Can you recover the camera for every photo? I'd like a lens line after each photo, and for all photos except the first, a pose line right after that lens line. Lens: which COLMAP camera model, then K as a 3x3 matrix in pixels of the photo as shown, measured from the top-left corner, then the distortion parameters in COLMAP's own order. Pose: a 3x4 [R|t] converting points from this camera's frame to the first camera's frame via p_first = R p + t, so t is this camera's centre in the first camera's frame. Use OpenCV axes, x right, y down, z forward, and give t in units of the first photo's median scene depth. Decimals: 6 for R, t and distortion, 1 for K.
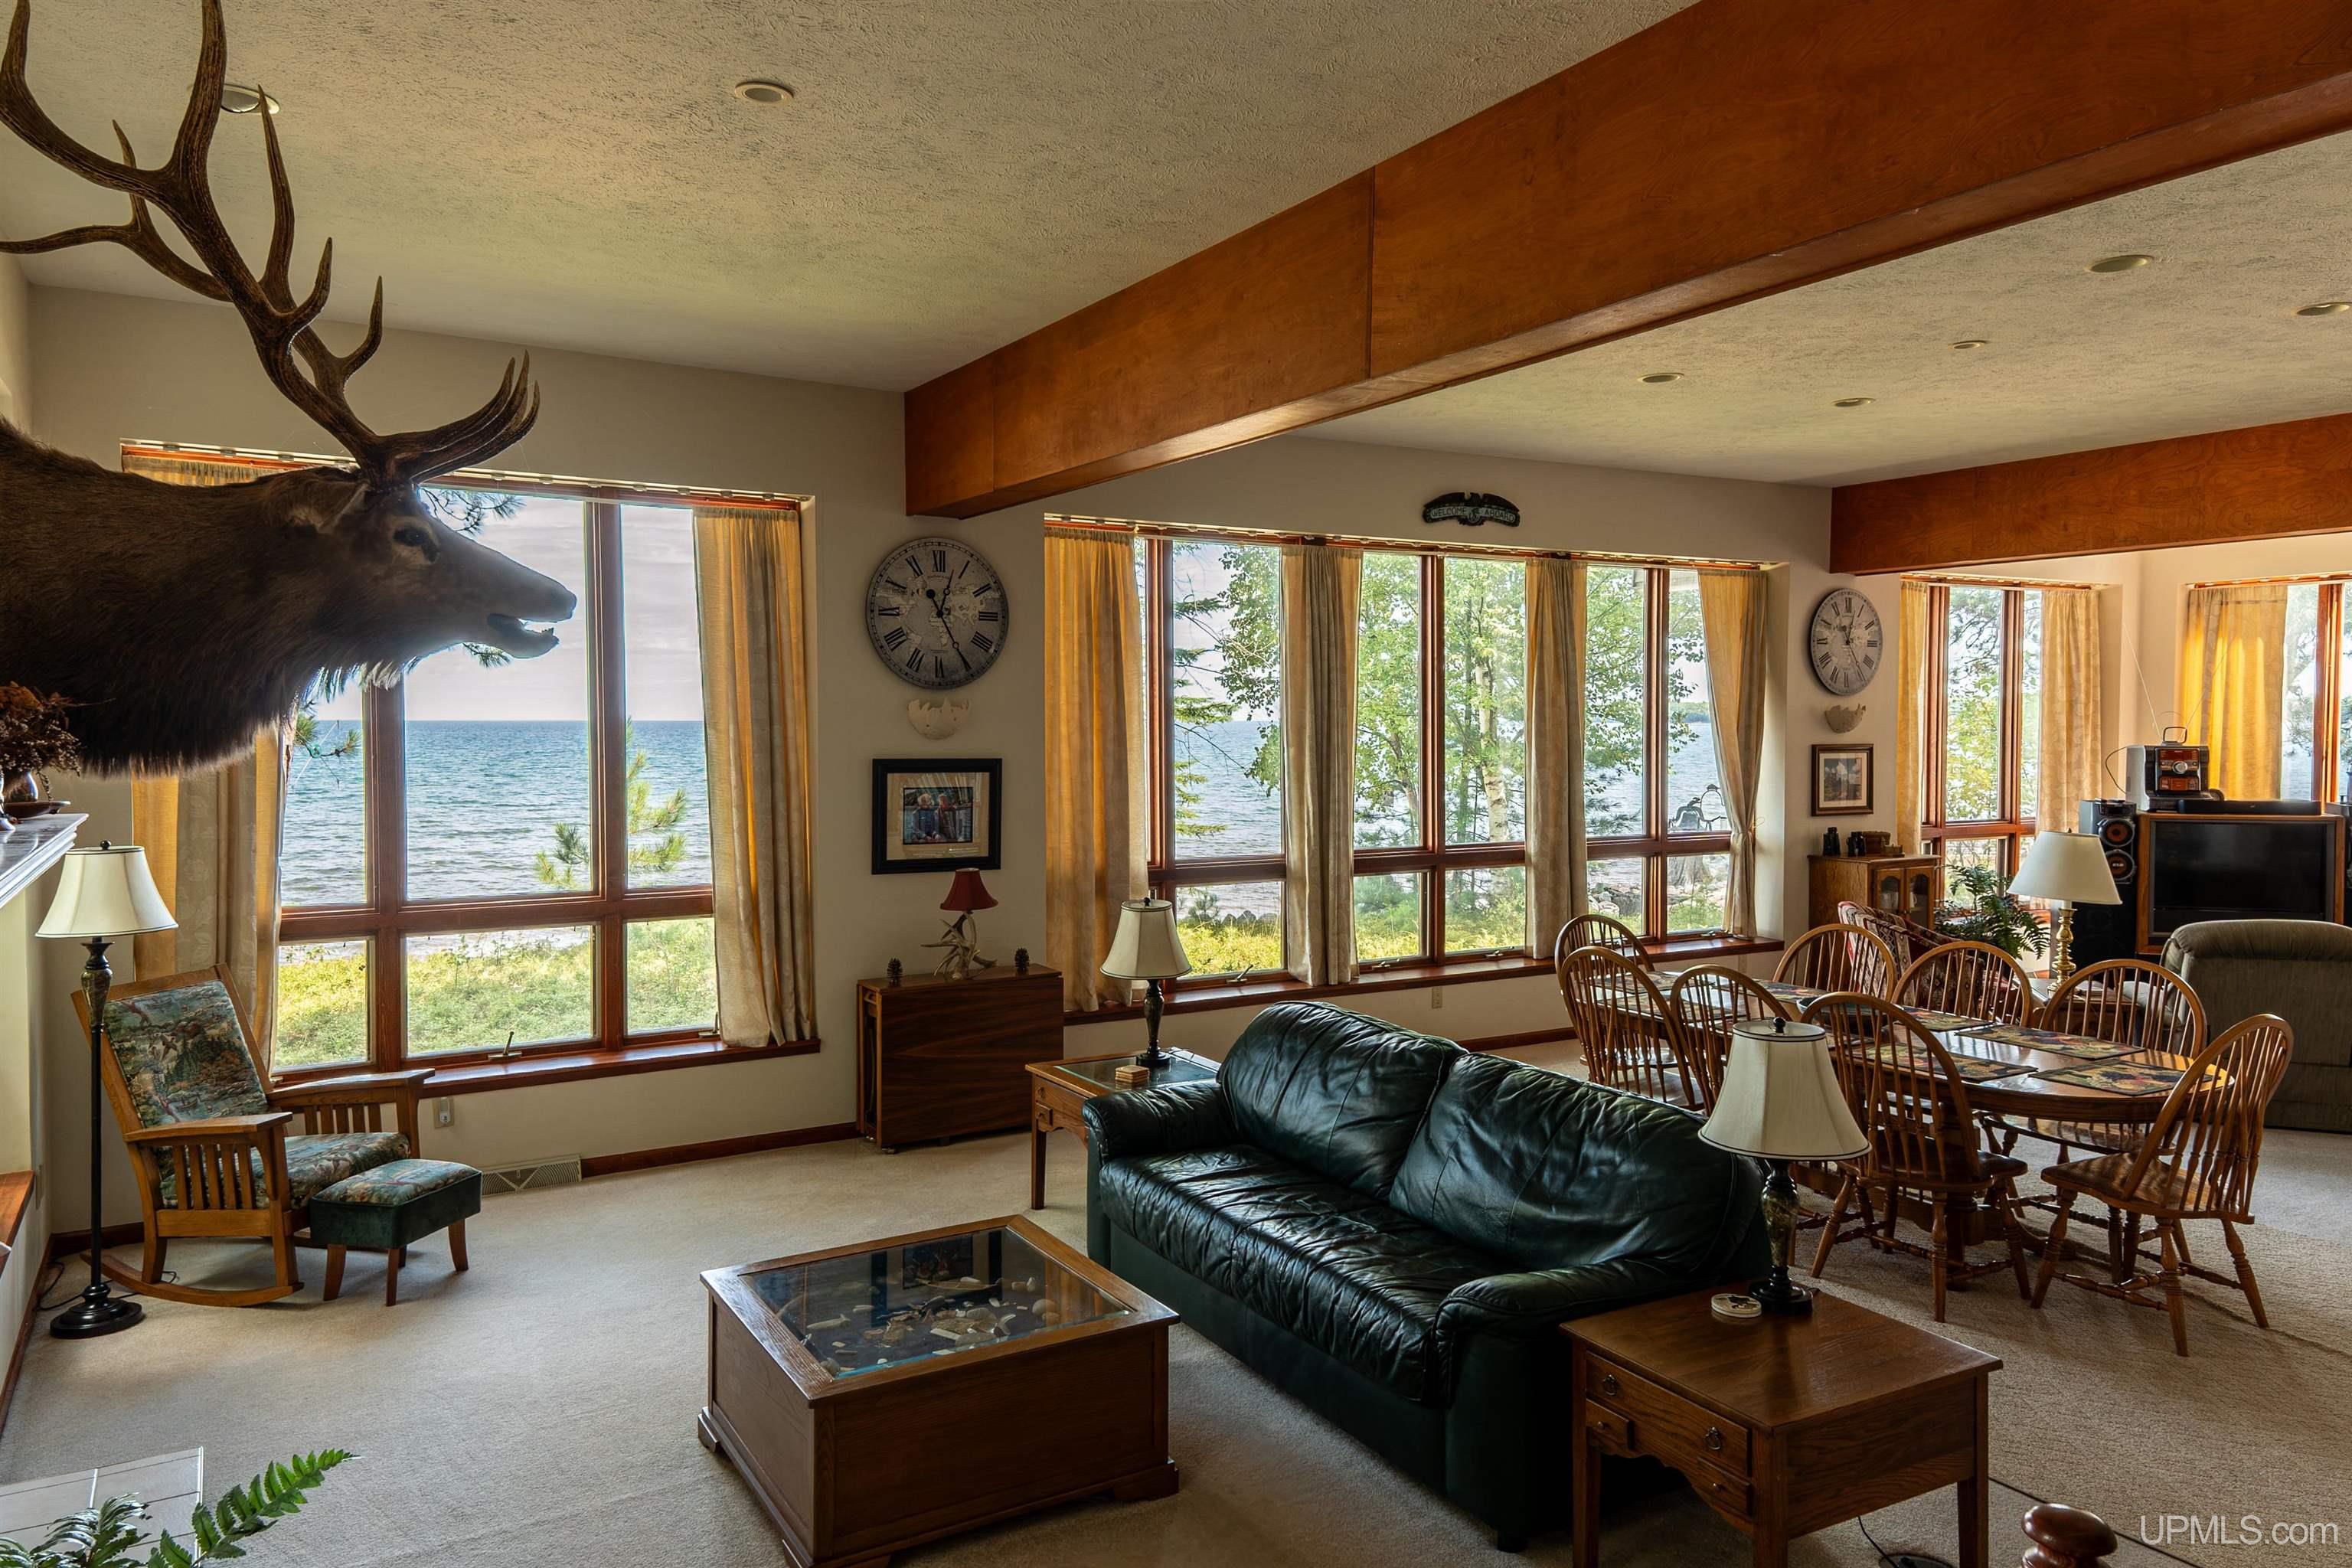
lens RADIAL K [[1603.9, 0, 1152.8], [0, 1603.9, 800.0], [0, 0, 1]] dist [0.094526, -0.058999]
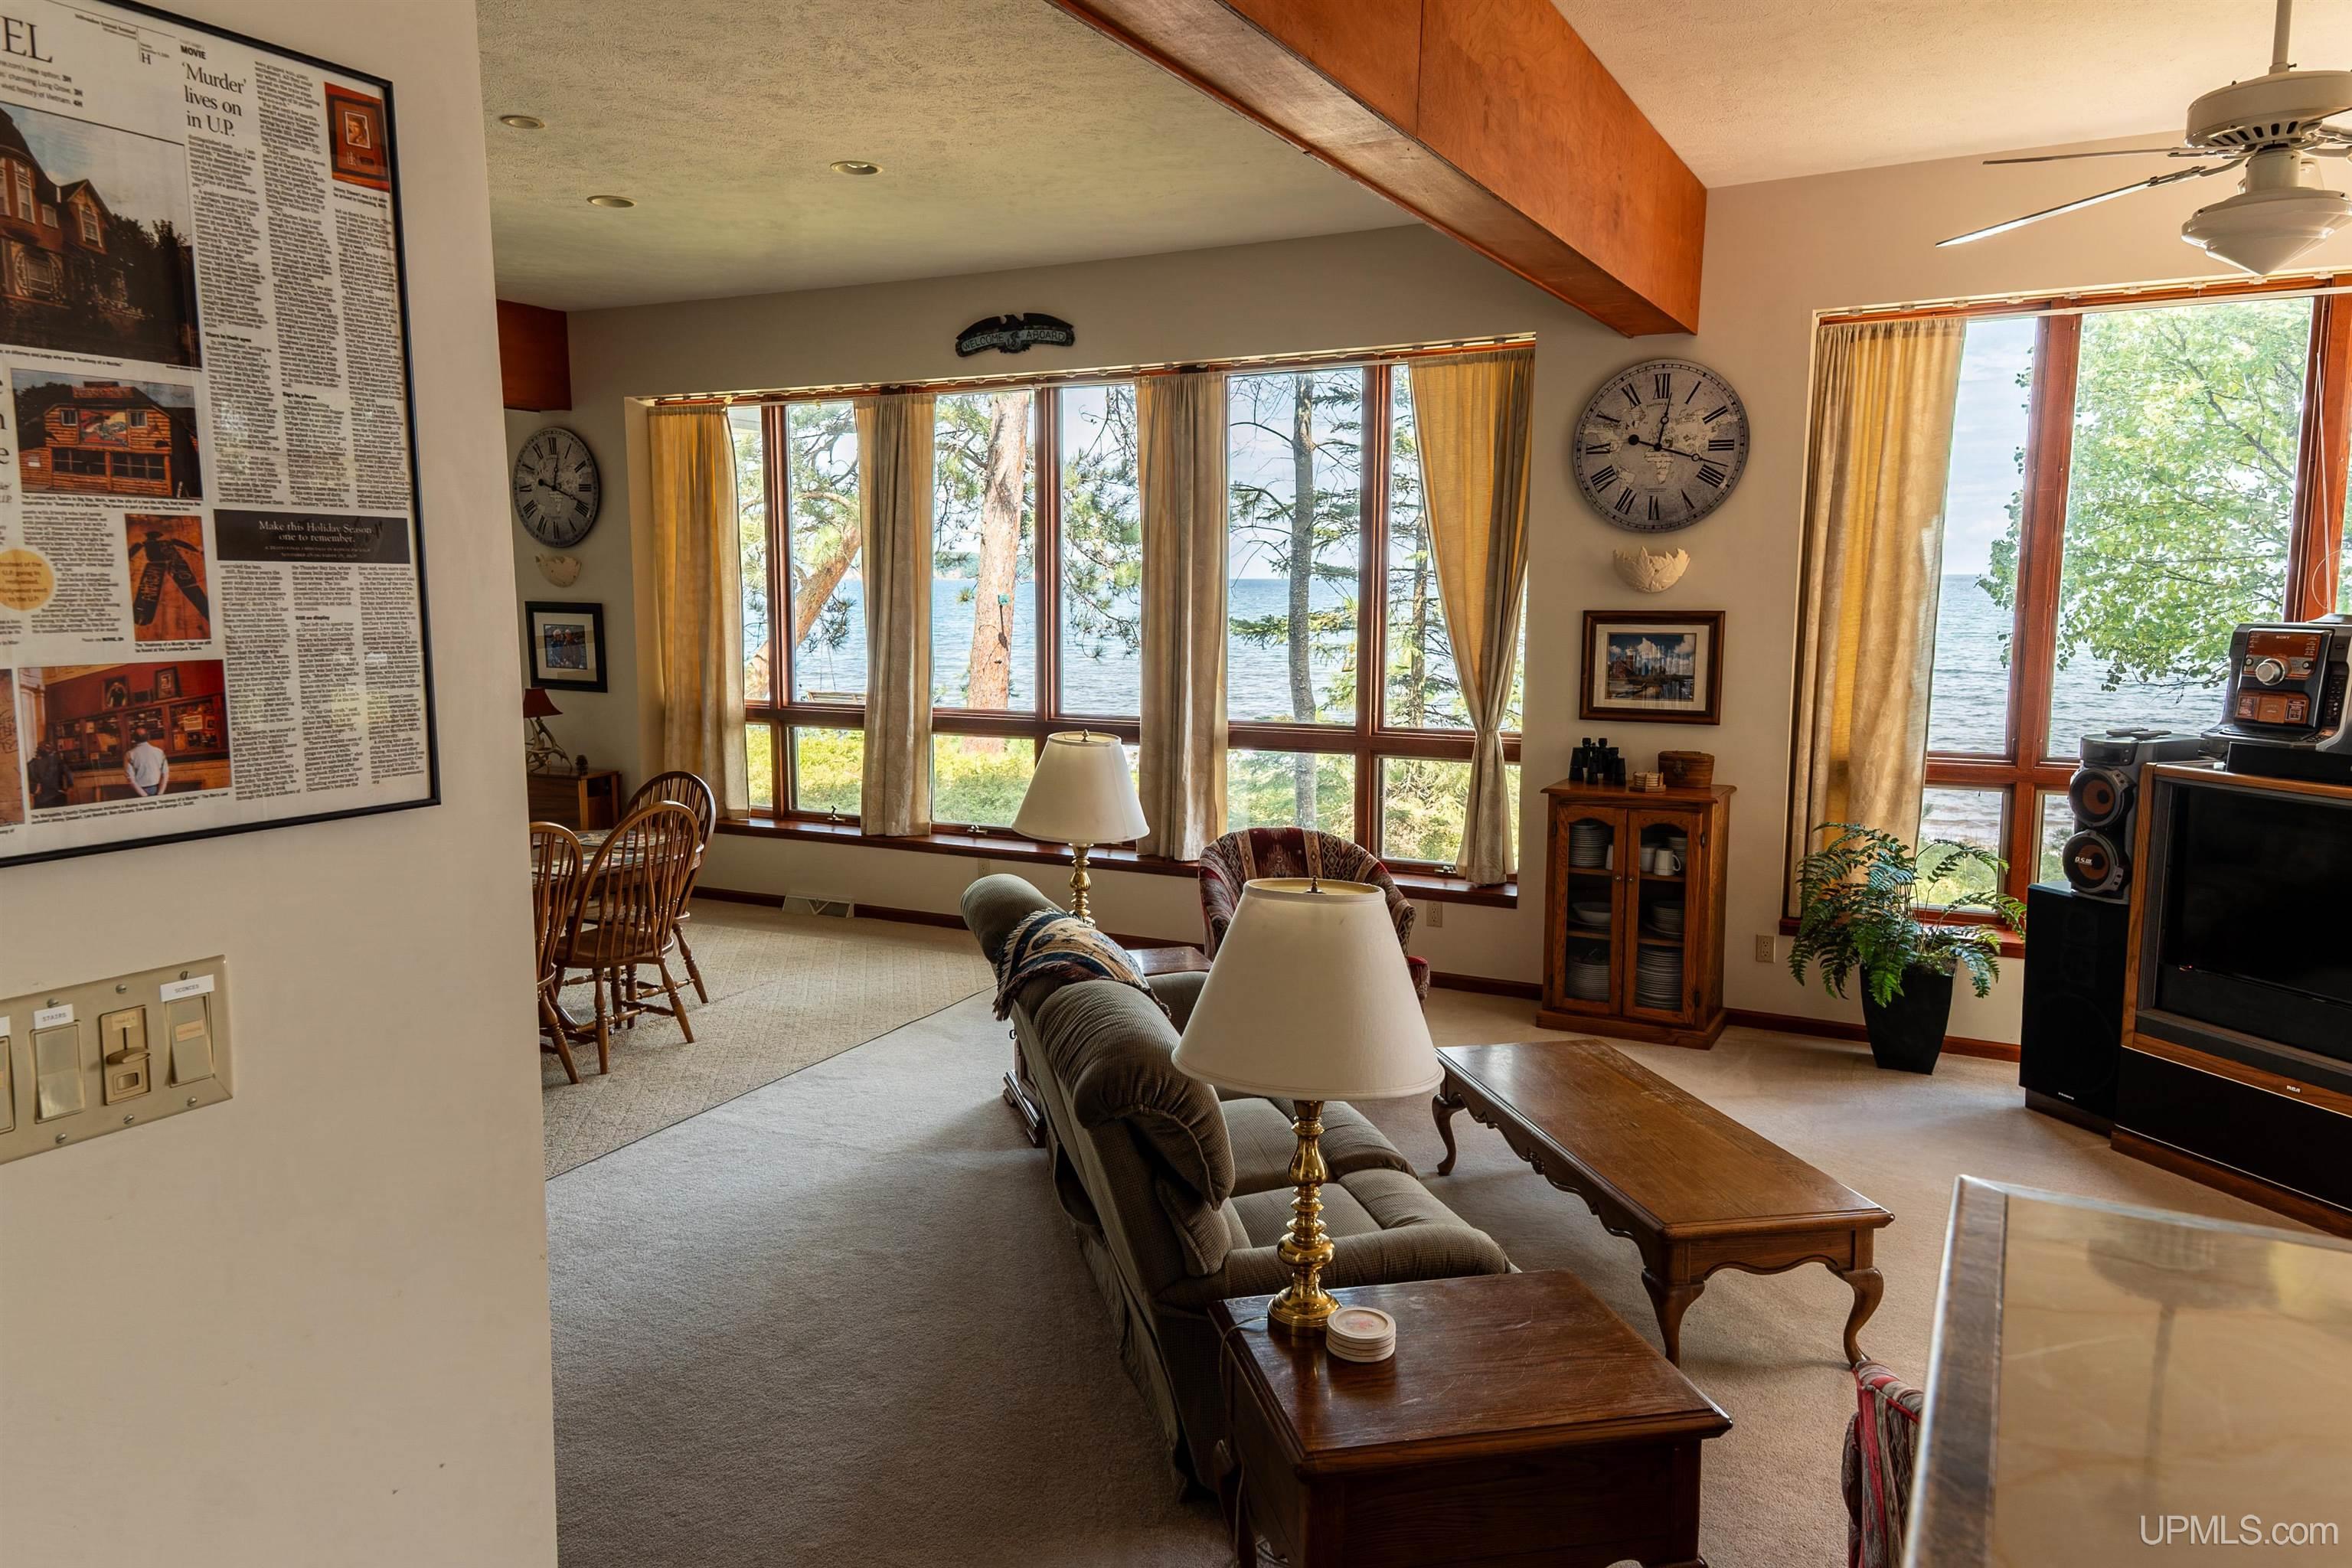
lens RADIAL K [[1603.9, 0, 1161.0], [0, 1603.9, 787.1], [0, 0, 1]] dist [0.094526, -0.058999]
pose [[0.531323, 0.112088, -0.839721, 0.875006], [-0.039076, 0.993396, 0.107876, -0.026921], [0.846268, -0.024504, 0.532194, 0.506680]]
